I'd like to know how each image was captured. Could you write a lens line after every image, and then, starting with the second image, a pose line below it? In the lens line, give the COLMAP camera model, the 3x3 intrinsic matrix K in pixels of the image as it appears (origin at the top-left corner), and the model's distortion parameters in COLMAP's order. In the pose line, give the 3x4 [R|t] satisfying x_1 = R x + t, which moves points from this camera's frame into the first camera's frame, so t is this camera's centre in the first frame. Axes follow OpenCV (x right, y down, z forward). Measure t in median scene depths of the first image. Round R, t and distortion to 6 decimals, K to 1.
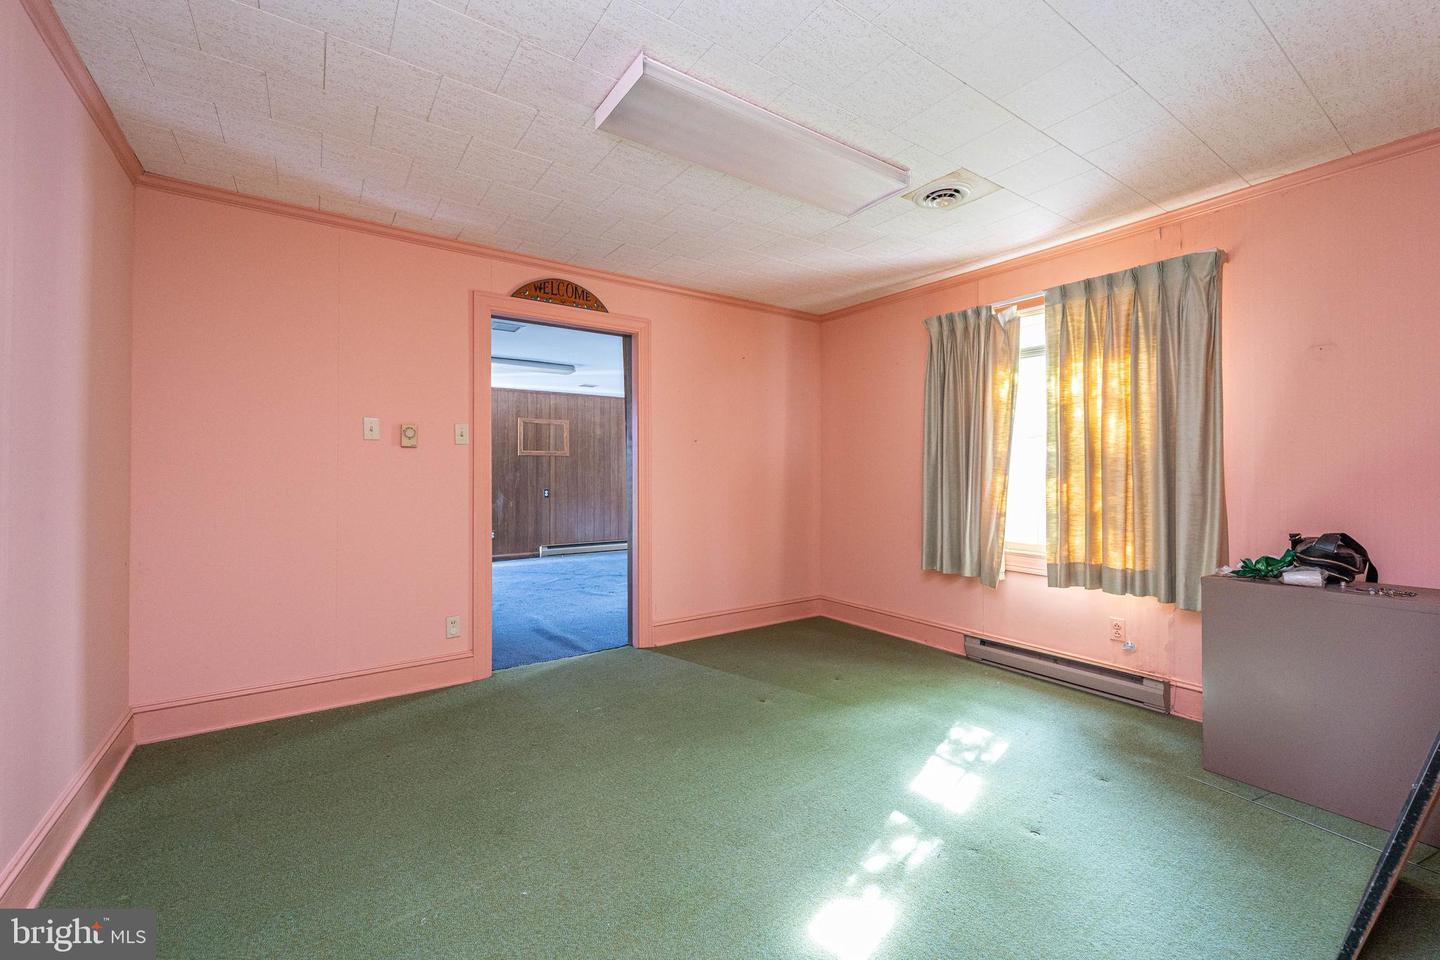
lens RADIAL K [[587.0, 0, 720.0], [0, 587.0, 480.0], [0, 0, 1]] dist [-0.002493, -0.000146]
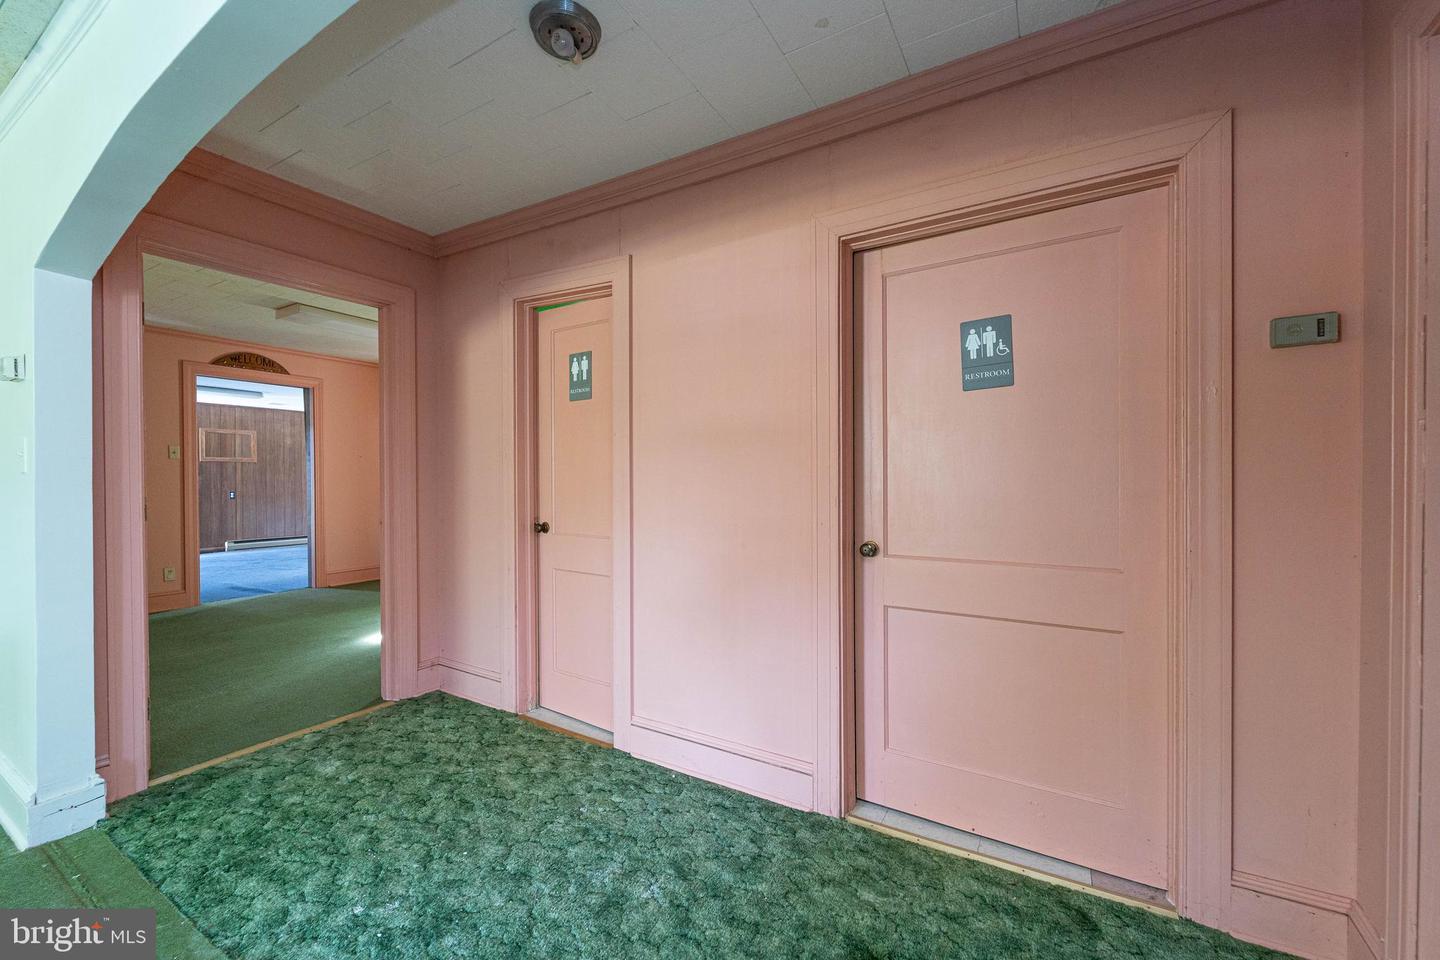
lens RADIAL K [[570.2, 0, 731.0], [0, 570.2, 485.7], [0, 0, 1]] dist [0.000377, 0.000069]
pose [[0.902319, -0.007776, 0.430998, 0.101410], [0.006332, 0.999969, 0.004784, 0.005690], [-0.431022, -0.001588, 0.902340, -0.418313]]
